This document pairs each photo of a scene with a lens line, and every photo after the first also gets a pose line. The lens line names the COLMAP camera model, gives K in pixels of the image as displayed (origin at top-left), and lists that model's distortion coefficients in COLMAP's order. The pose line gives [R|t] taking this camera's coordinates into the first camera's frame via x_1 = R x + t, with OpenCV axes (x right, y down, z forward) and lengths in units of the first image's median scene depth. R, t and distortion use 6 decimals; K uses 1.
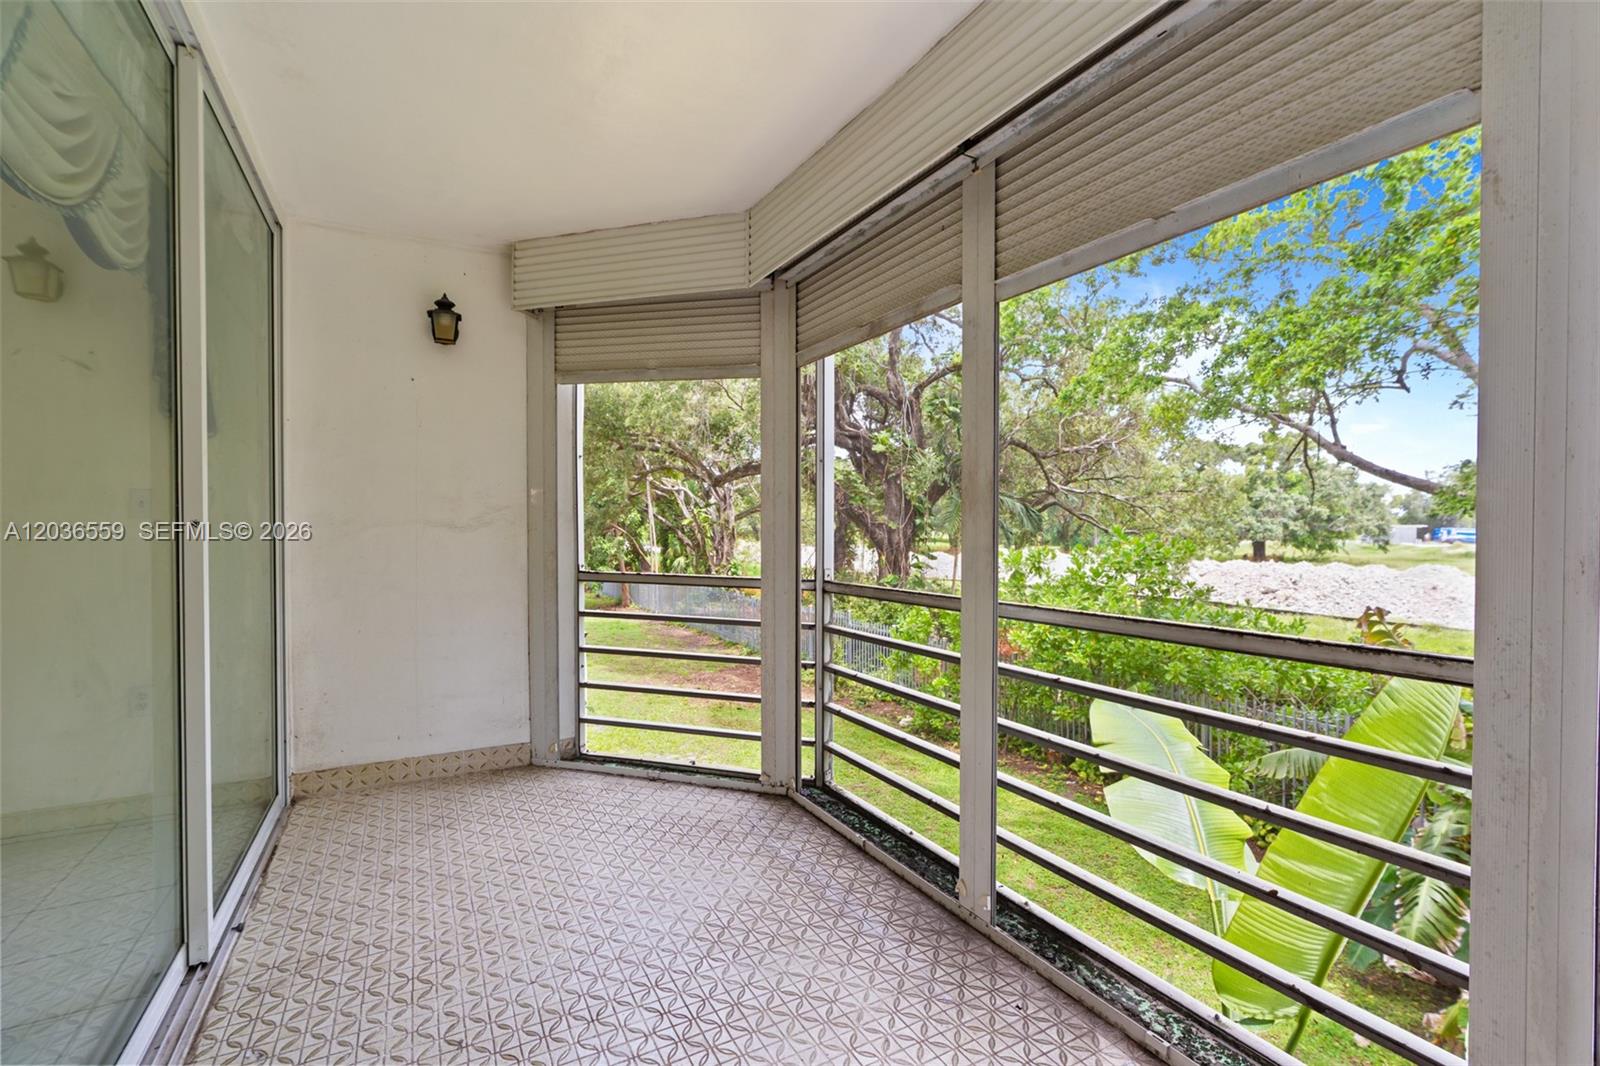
lens RADIAL K [[708.4, 0, 802.7], [0, 708.4, 539.4], [0, 0, 1]] dist [-0.014528, 0.007298]
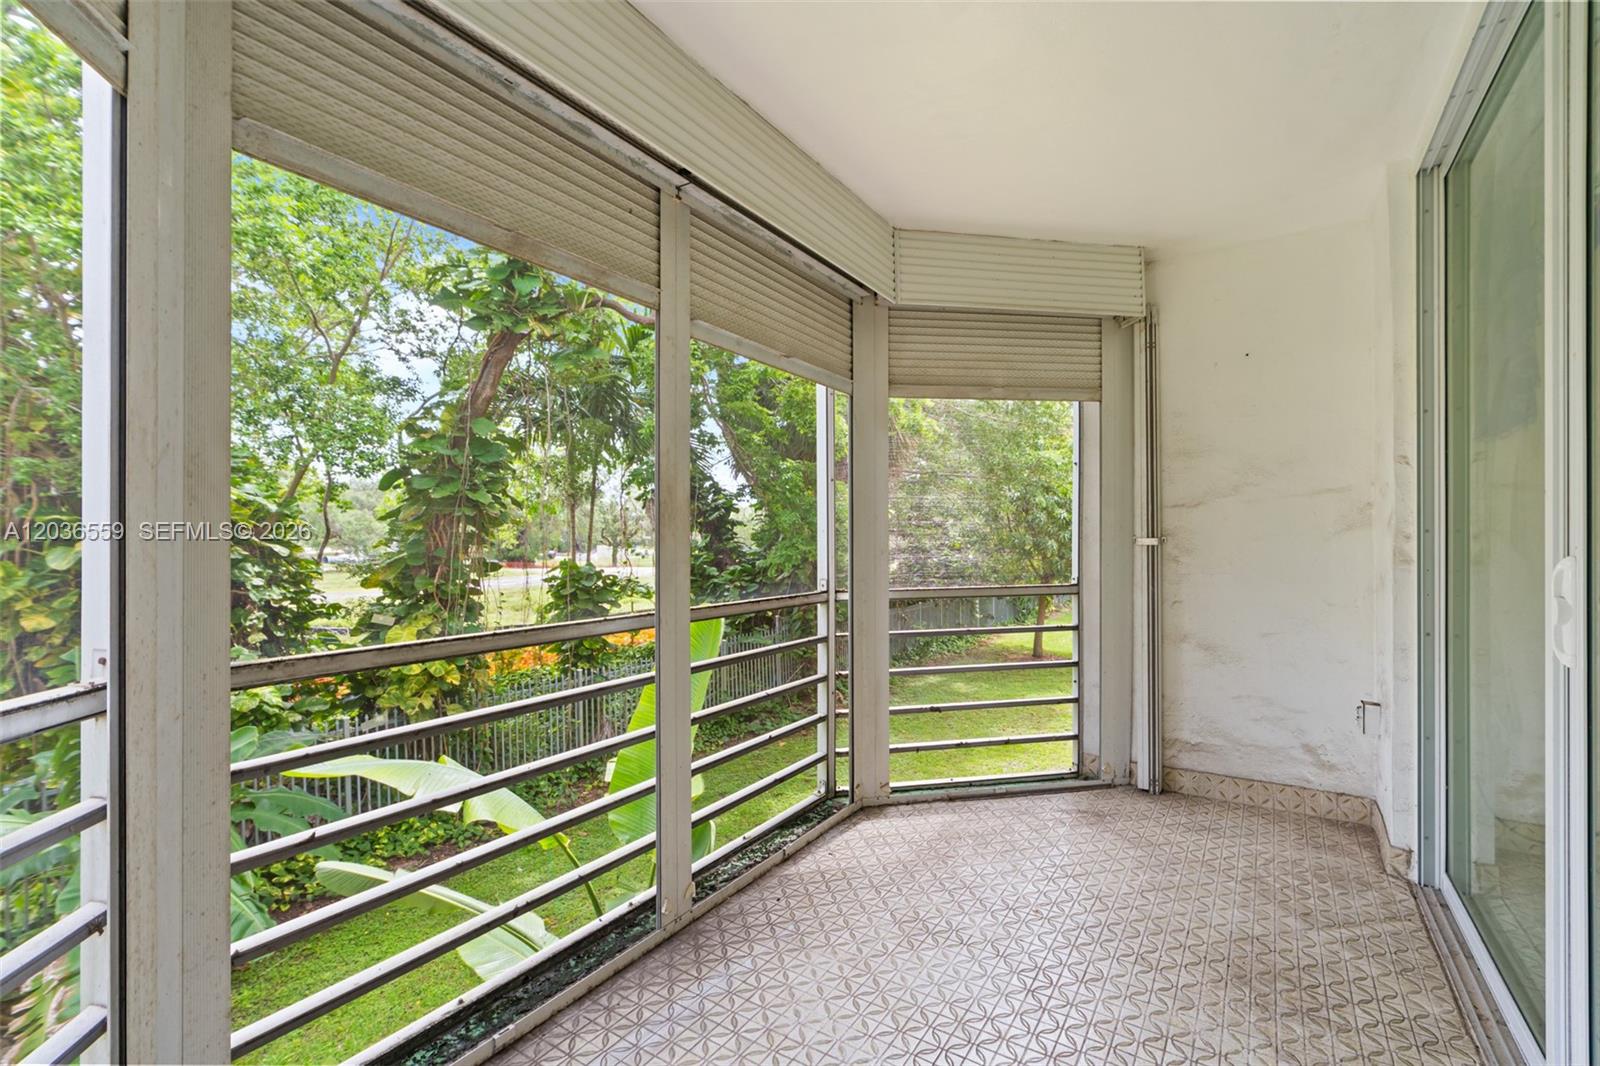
lens RADIAL K [[708.4, 0, 802.7], [0, 708.4, 539.4], [0, 0, 1]] dist [-0.014528, 0.007298]
pose [[-0.467264, -0.001859, 0.884116, -0.444943], [0.015901, 0.999818, 0.010506, -0.016125], [-0.883975, 0.018968, -0.467149, 0.778317]]
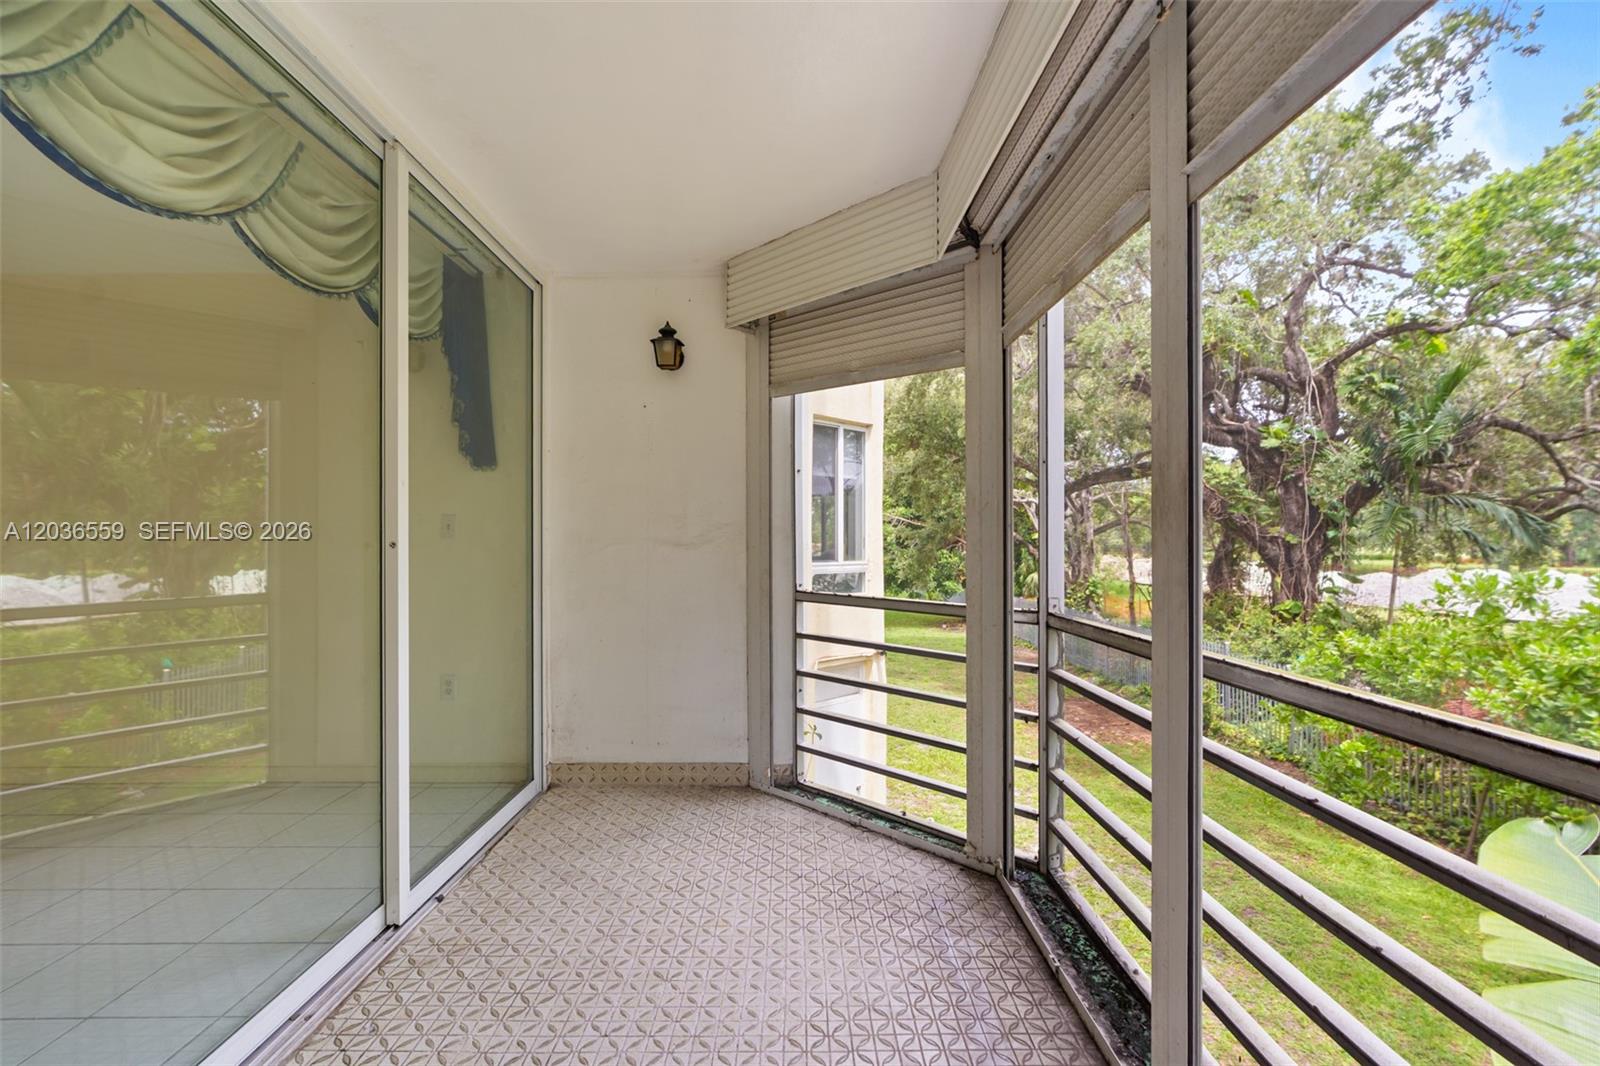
lens RADIAL K [[722.0, 0, 801.8], [0, 722.0, 541.6], [0, 0, 1]] dist [-0.013566, 0.007838]
pose [[0.878530, -0.001592, -0.477684, 0.156972], [-0.006386, 0.999866, -0.015076, -0.006698], [0.477644, 0.016295, 0.878402, 0.144623]]
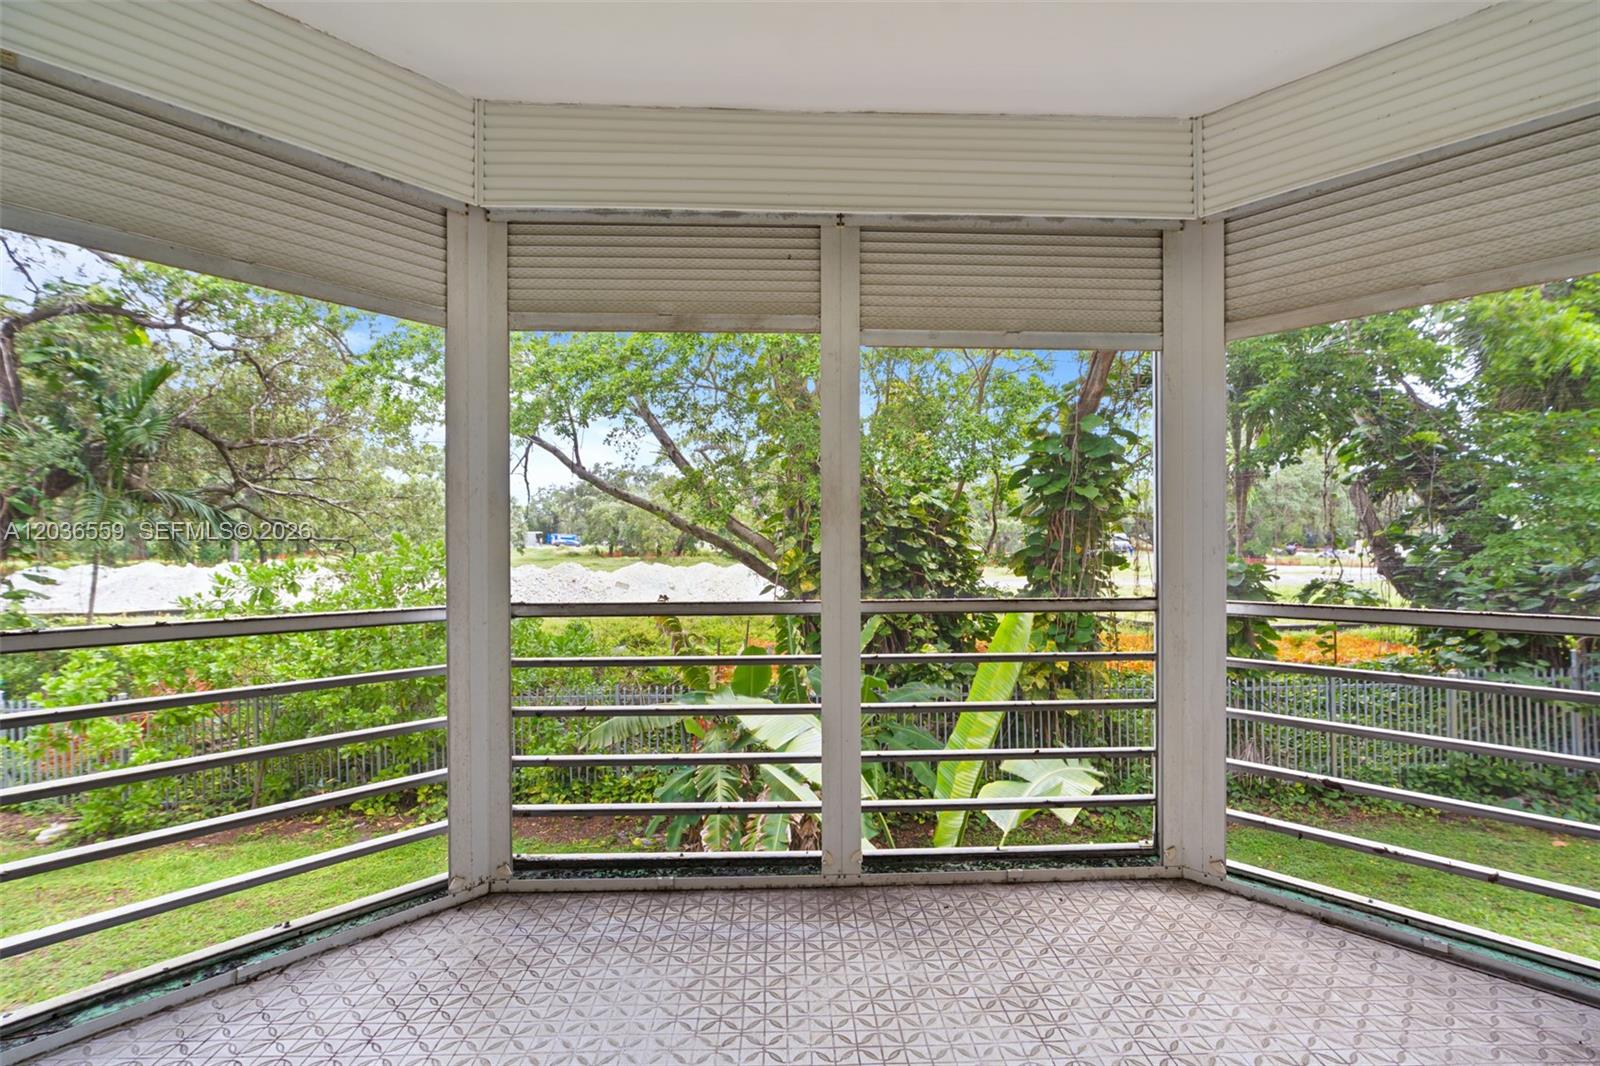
lens RADIAL K [[713.2, 0, 805.3], [0, 713.2, 538.6], [0, 0, 1]] dist [-0.013043, 0.006687]
pose [[0.455853, -0.009222, 0.890008, -0.477230], [0.019033, 0.999819, 0.000612, -0.008019], [-0.889852, 0.016660, 0.455945, 0.309778]]
